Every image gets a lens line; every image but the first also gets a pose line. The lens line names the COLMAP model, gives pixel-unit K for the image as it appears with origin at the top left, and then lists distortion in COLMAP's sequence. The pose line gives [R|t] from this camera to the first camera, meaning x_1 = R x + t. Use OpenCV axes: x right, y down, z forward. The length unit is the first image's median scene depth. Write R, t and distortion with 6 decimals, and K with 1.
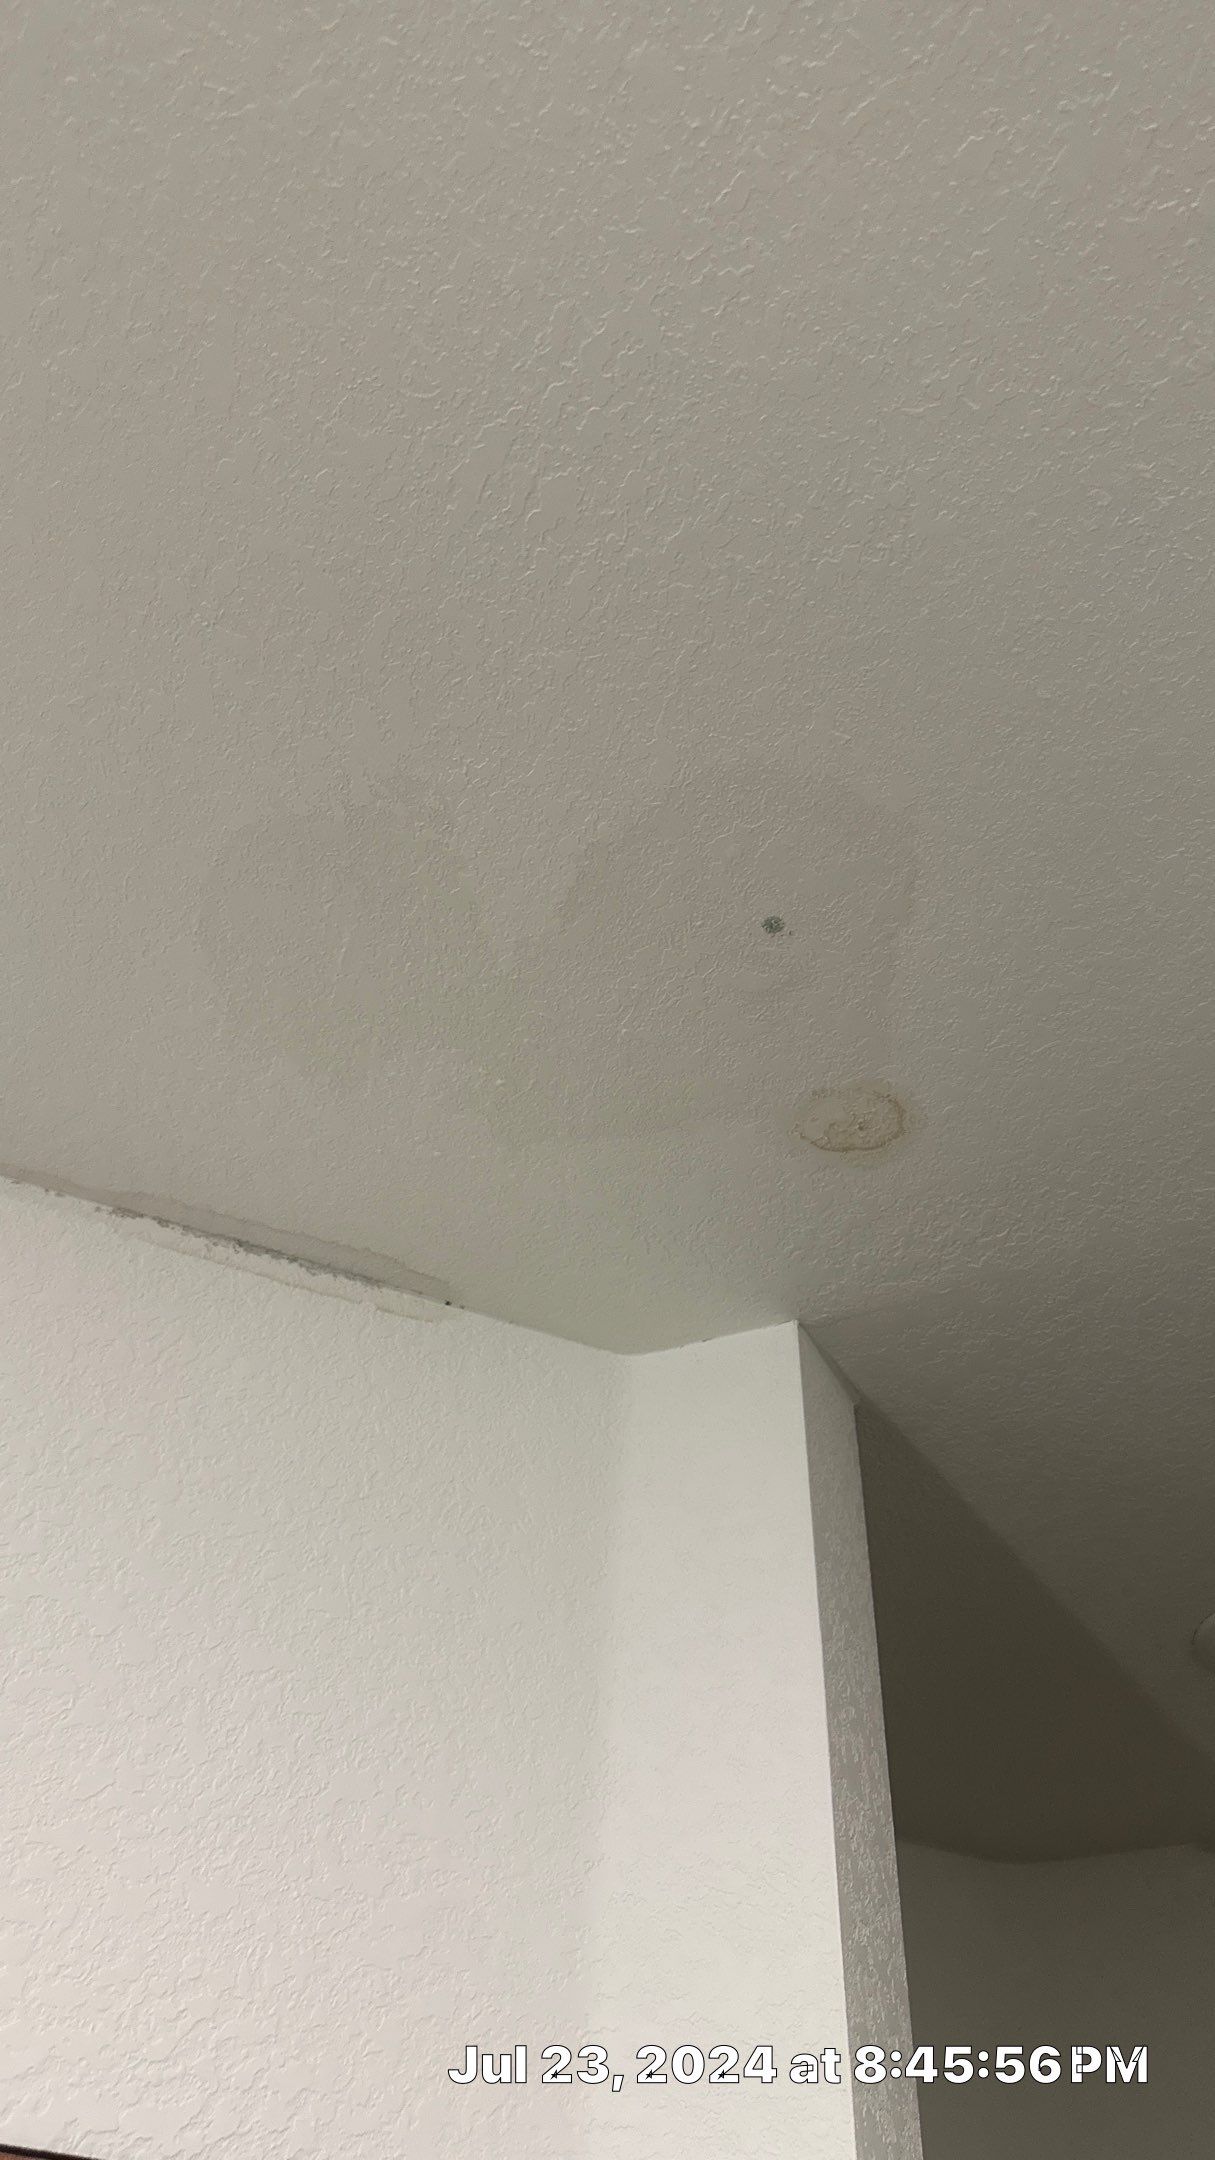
lens RADIAL K [[1594.1, 0, 607.5], [0, 1594.1, 1080.0], [0, 0, 1]] dist [-0.028114, 0.003685]
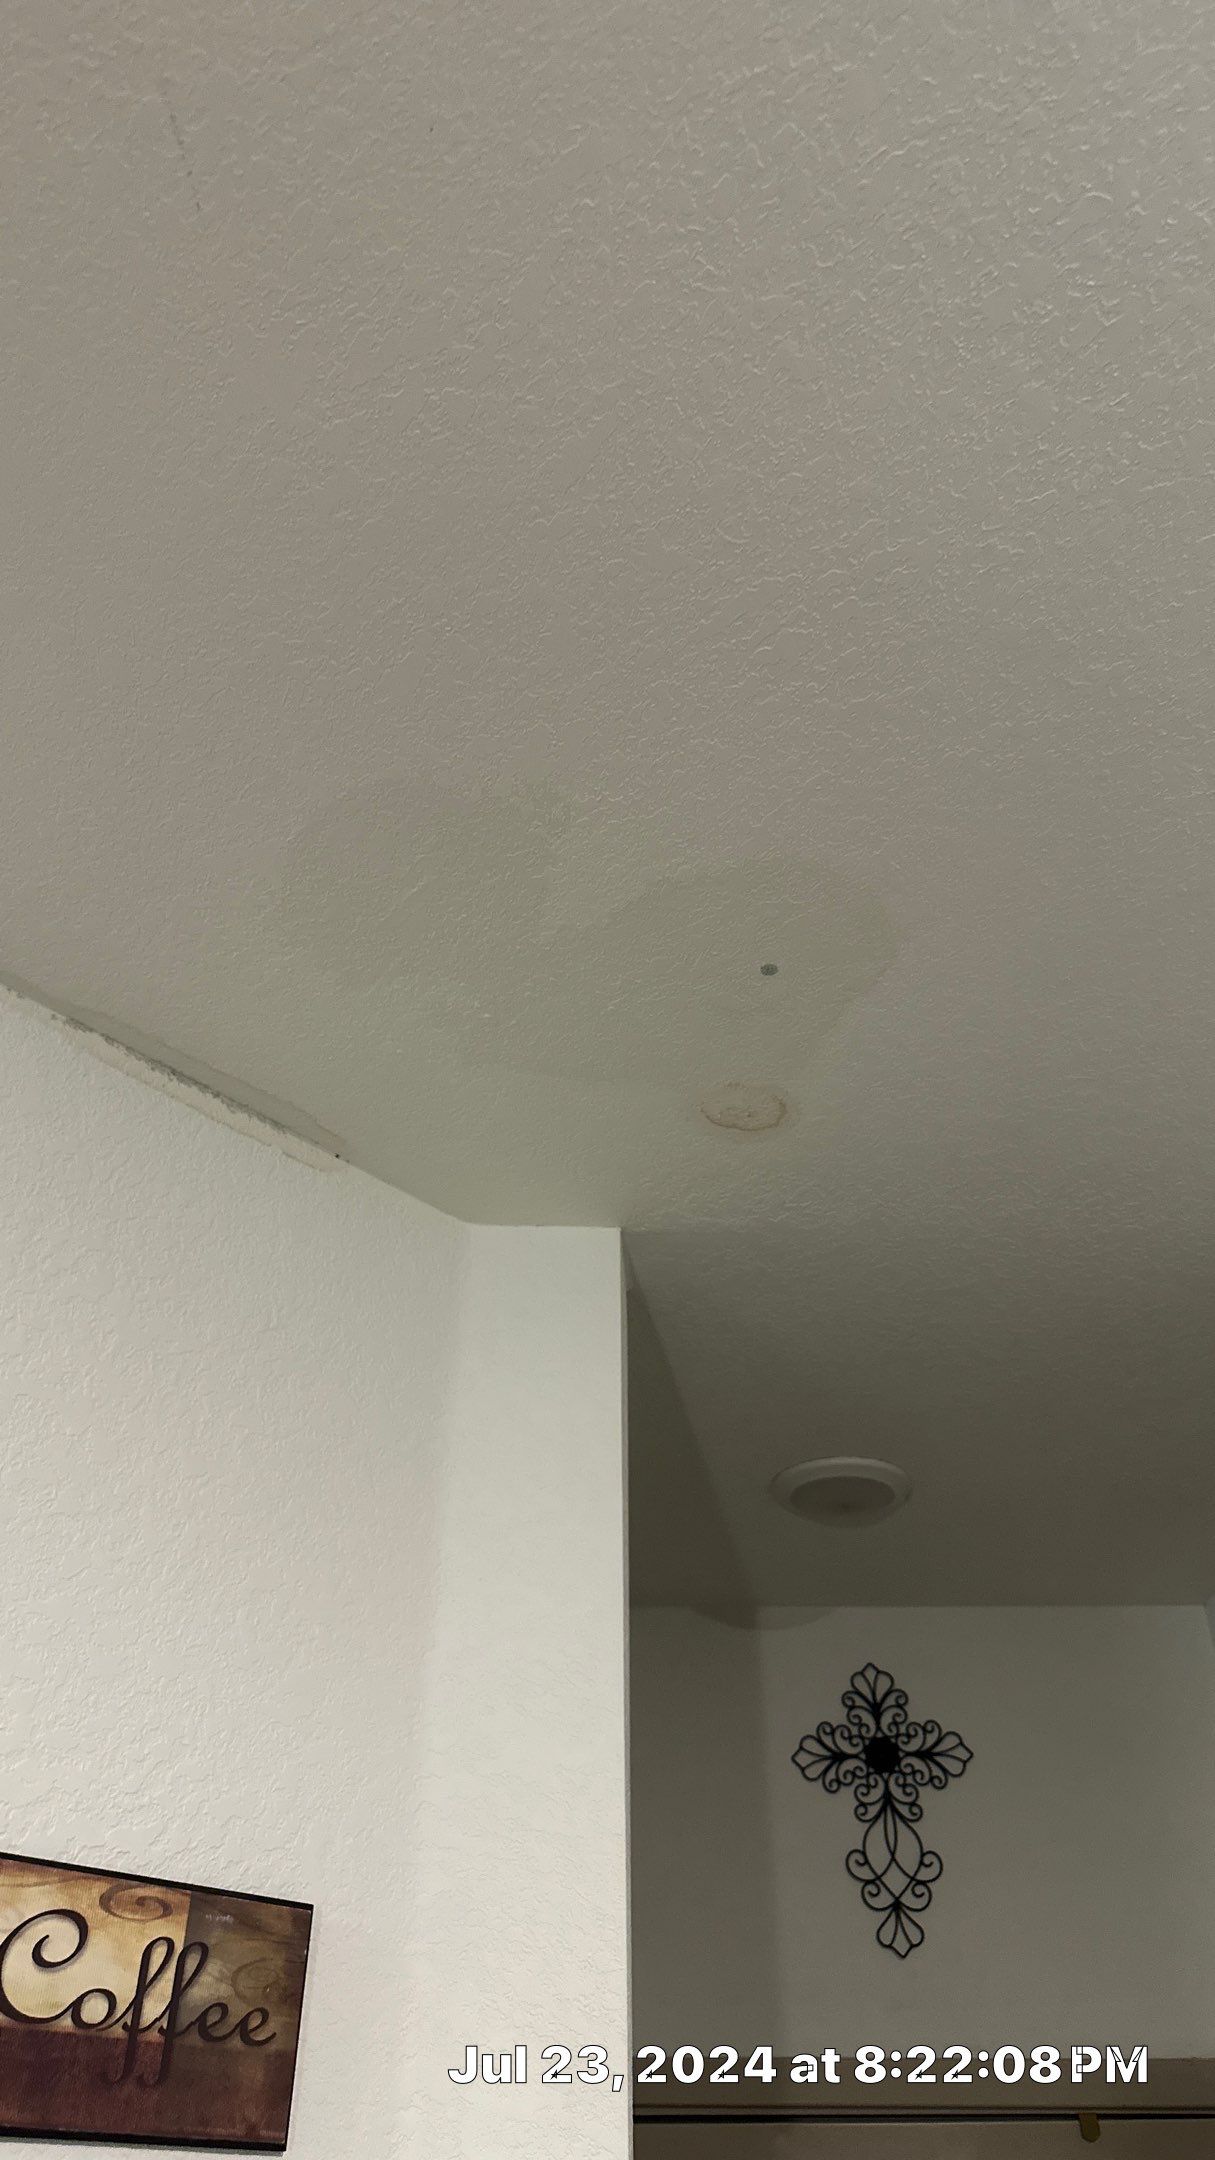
lens RADIAL K [[1594.1, 0, 607.5], [0, 1594.1, 1080.0], [0, 0, 1]] dist [-0.028114, 0.003685]
pose [[0.912062, 0.211284, 0.351429, -0.351595], [-0.275722, 0.950358, 0.144212, -0.132975], [-0.303513, -0.228427, 0.925041, -0.092210]]
